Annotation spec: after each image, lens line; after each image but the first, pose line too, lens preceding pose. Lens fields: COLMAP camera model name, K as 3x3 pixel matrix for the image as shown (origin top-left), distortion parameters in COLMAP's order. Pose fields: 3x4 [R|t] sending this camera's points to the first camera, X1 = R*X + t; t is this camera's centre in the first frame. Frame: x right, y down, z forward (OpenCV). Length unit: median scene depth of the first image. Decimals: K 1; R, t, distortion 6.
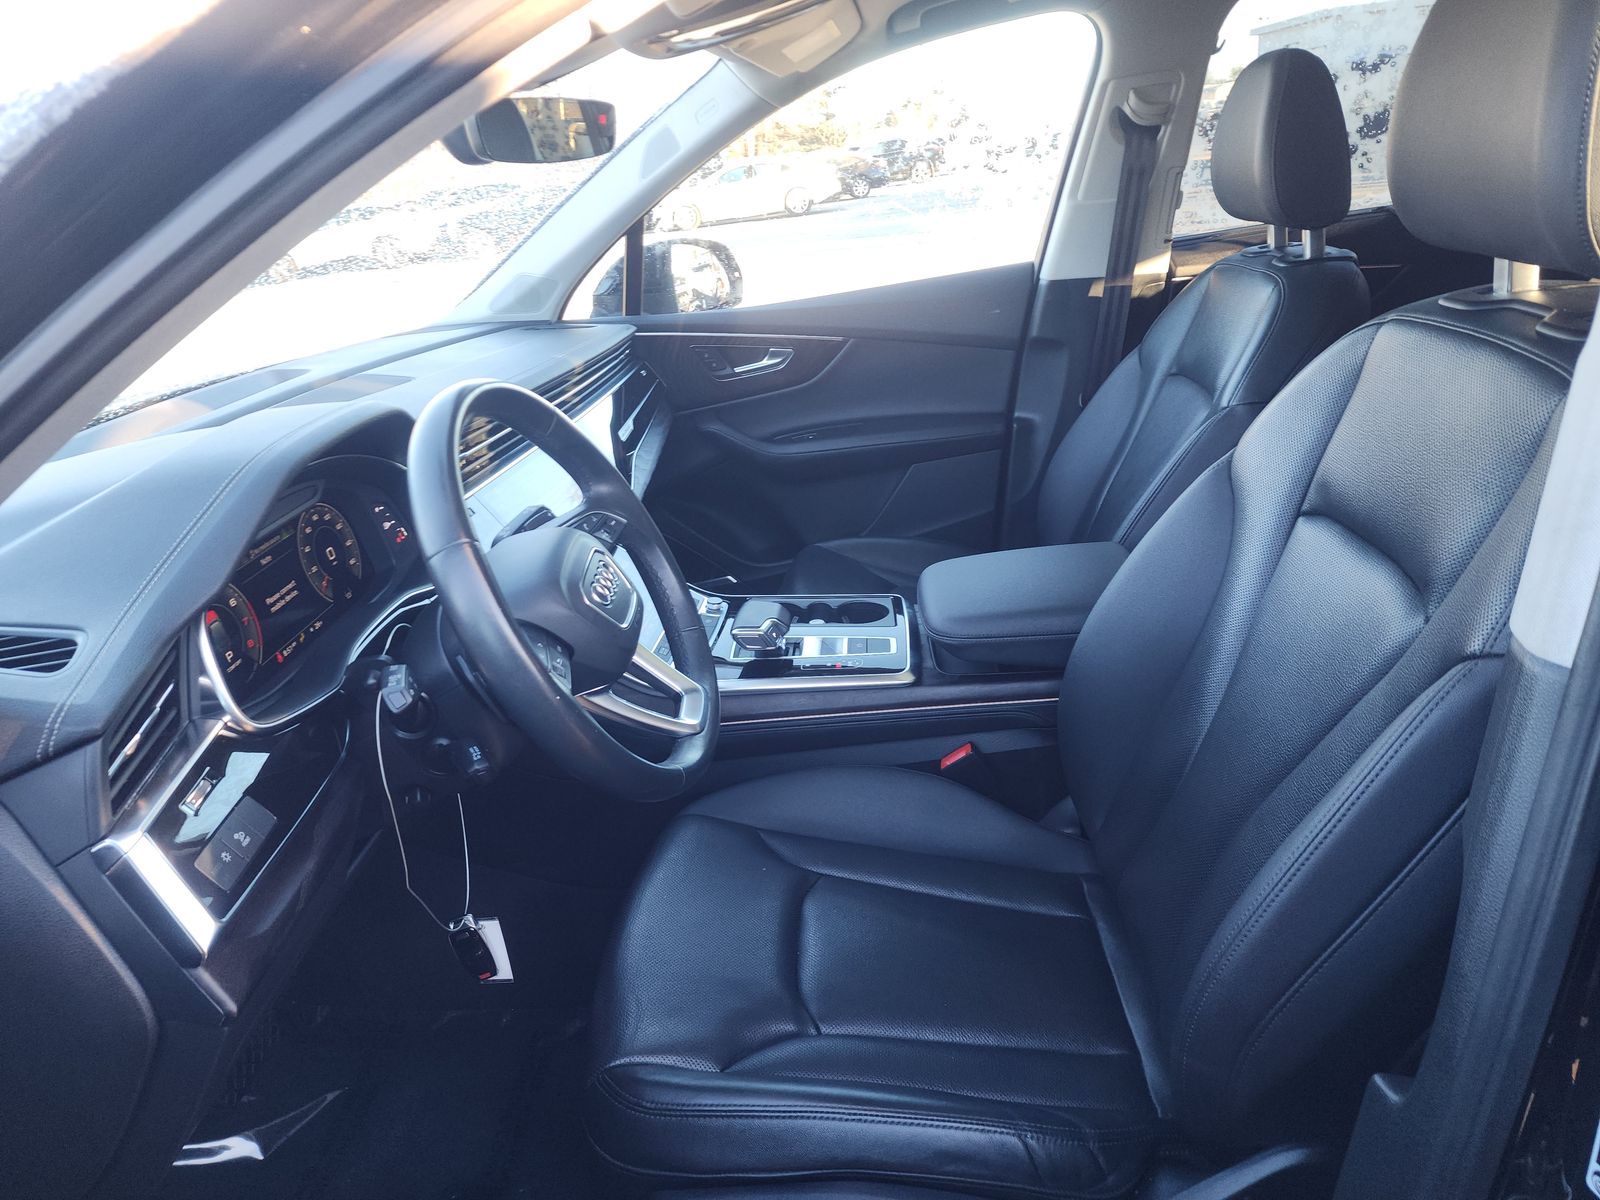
lens RADIAL K [[1080.0, 0, 800.0], [0, 1080.0, 600.0], [0, 0, 1]] dist [0.037746, -0.002725]
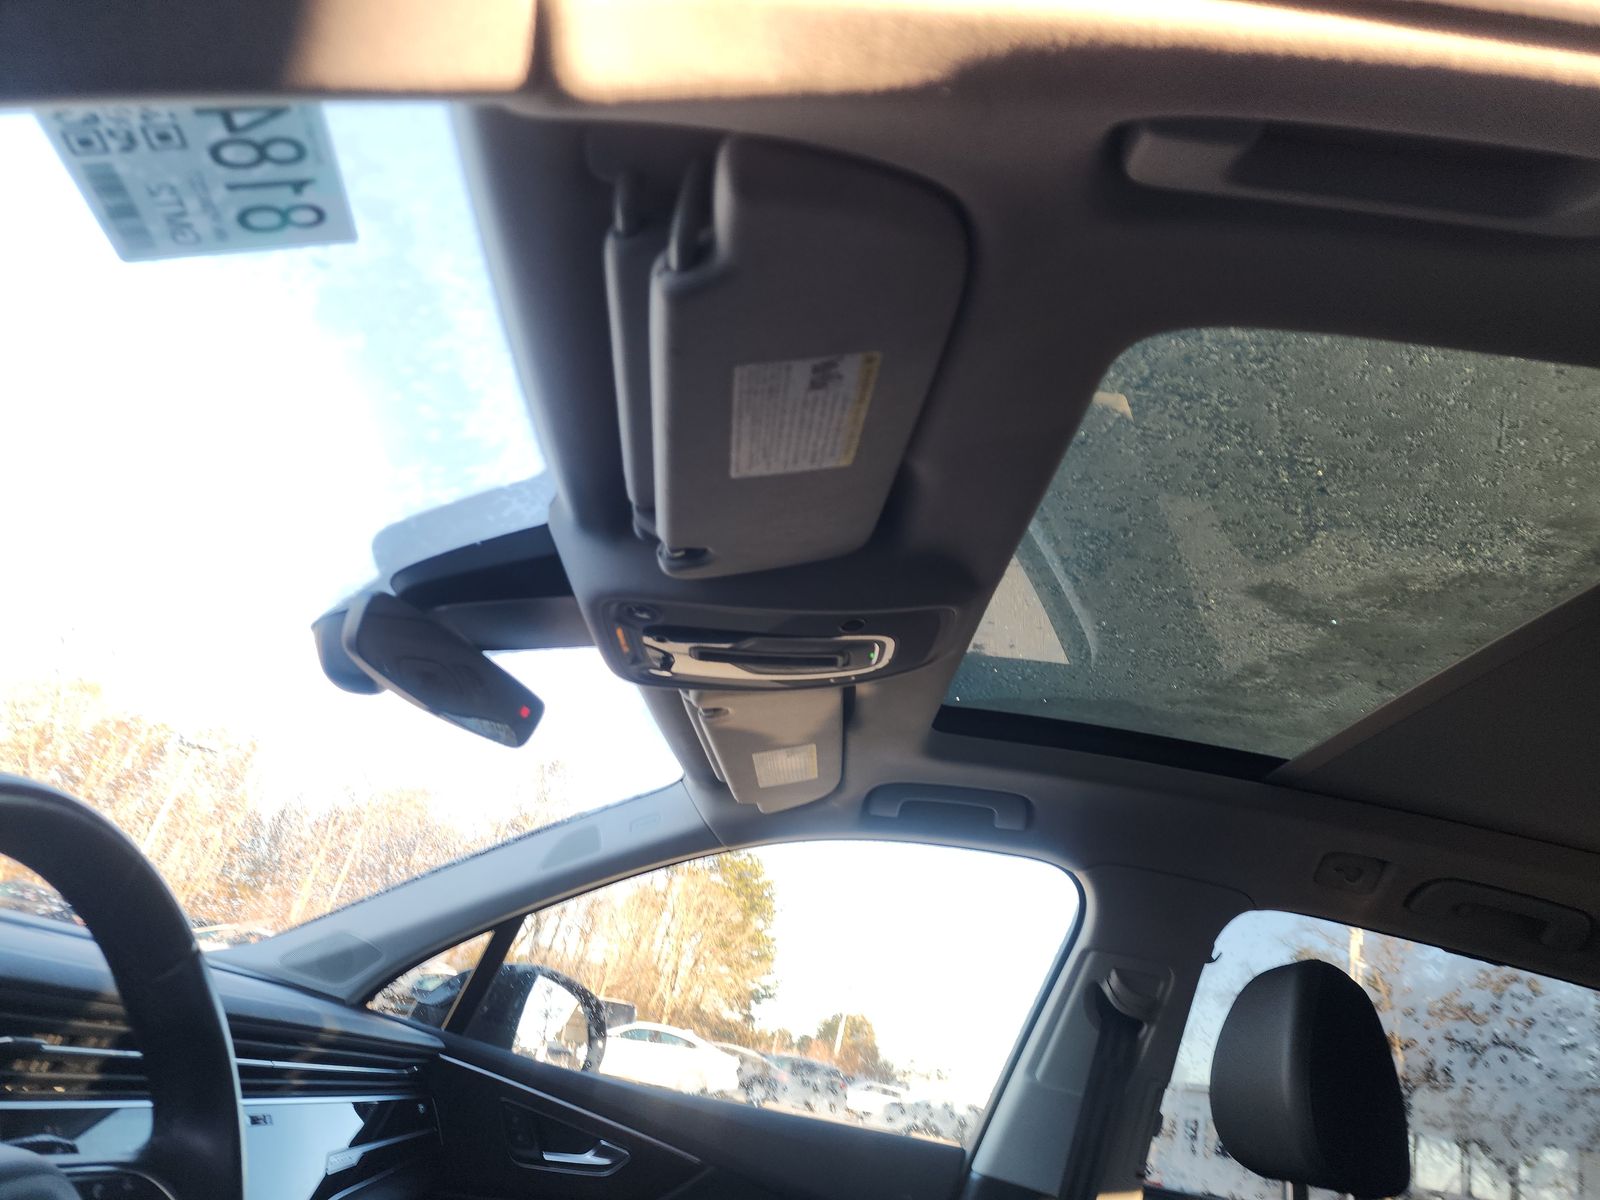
lens RADIAL K [[1080.0, 0, 800.0], [0, 1080.0, 600.0], [0, 0, 1]] dist [0.037746, -0.002725]
pose [[0.941996, 0.331068, -0.055113, 0.021413], [-0.272088, 0.657163, -0.702926, 0.010880], [-0.196498, 0.677149, 0.709124, 0.238412]]
